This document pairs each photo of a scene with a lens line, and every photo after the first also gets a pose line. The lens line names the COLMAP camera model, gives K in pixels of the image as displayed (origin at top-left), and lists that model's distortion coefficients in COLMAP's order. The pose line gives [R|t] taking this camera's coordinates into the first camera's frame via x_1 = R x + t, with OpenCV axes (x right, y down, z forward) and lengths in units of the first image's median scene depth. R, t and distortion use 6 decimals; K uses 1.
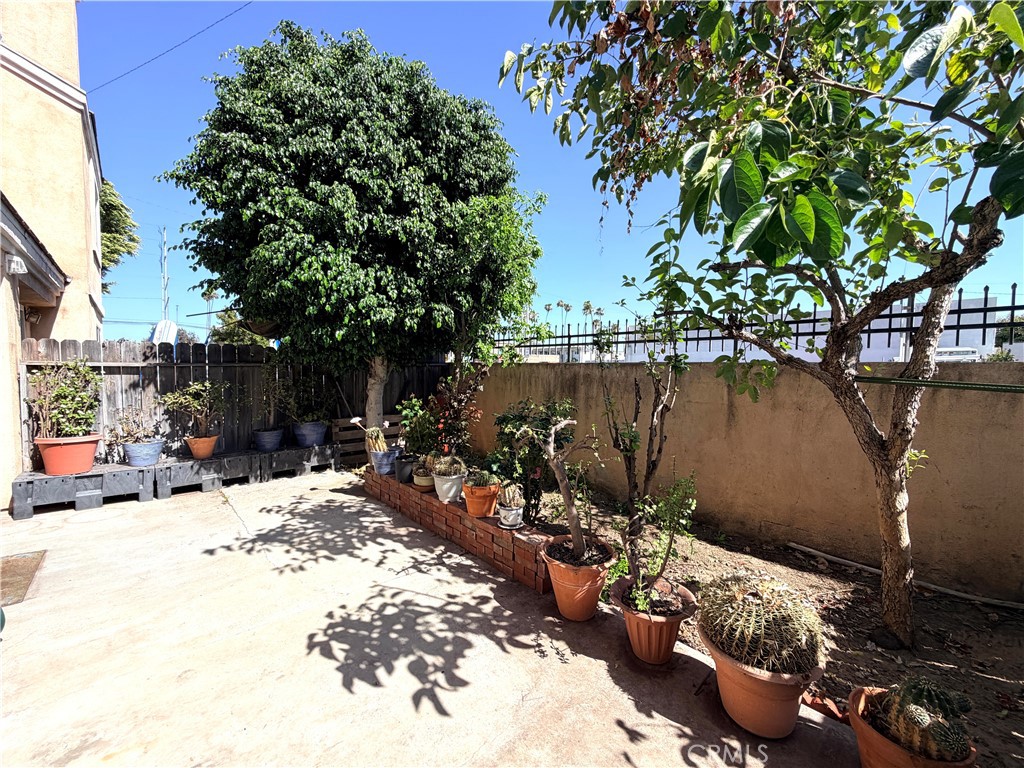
lens RADIAL K [[407.7, 0, 510.0], [0, 407.7, 385.3], [0, 0, 1]] dist [0.002955, 0.000286]
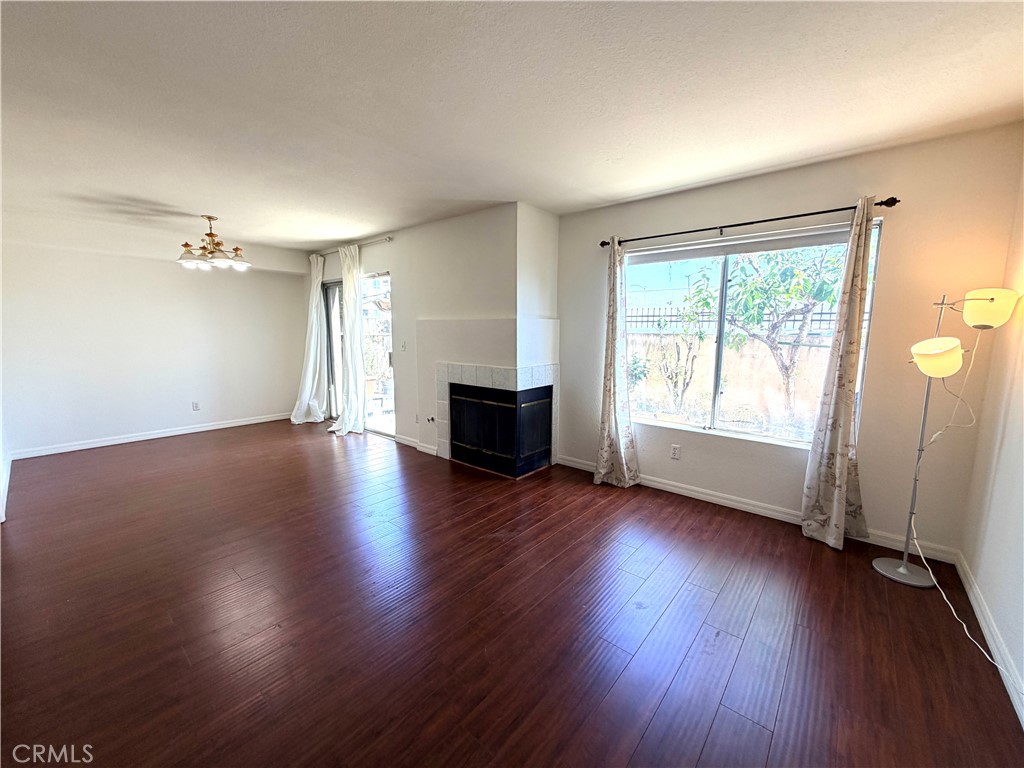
lens RADIAL K [[407.7, 0, 513.0], [0, 407.7, 384.0], [0, 0, 1]] dist [0.002955, 0.000286]
pose [[0.992787, -0.014063, 0.119065, -0.805897], [0.003244, 0.995884, 0.090582, 0.002362], [-0.119848, -0.089542, 0.988746, -0.977537]]
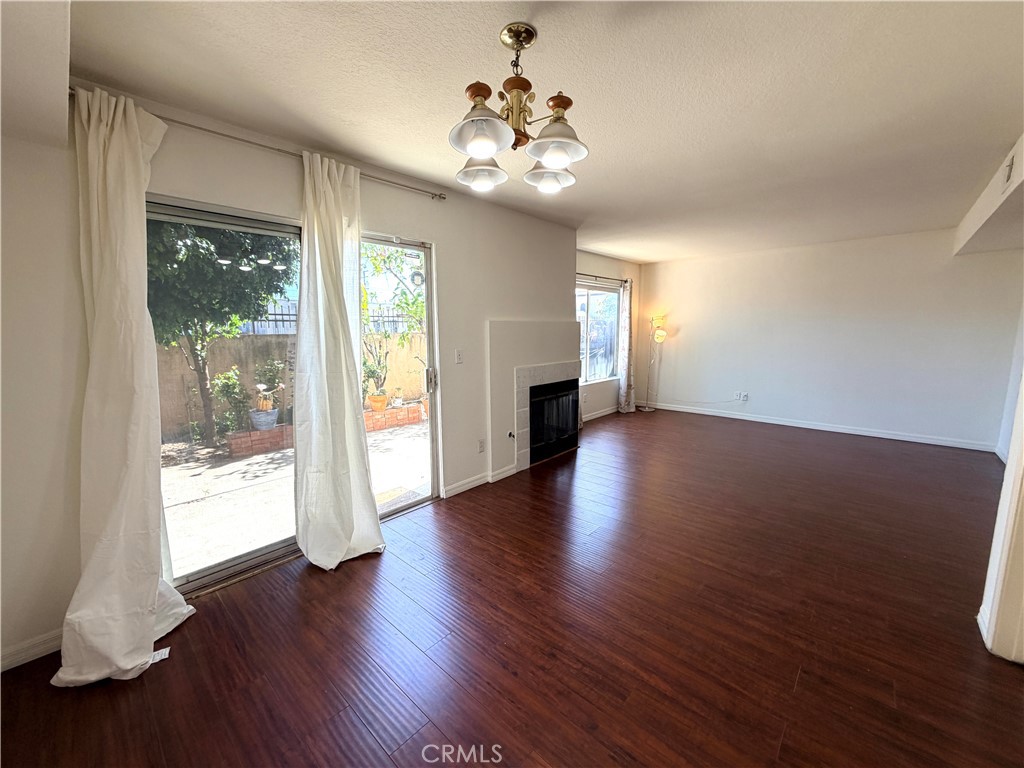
lens RADIAL K [[407.7, 0, 511.9], [0, 407.7, 383.8], [0, 0, 1]] dist [0.002955, 0.000286]
pose [[-0.081841, -0.140274, 0.986725, -2.081377], [0.049743, 0.988237, 0.144615, -0.077457], [-0.995403, 0.060918, -0.073901, 0.482287]]
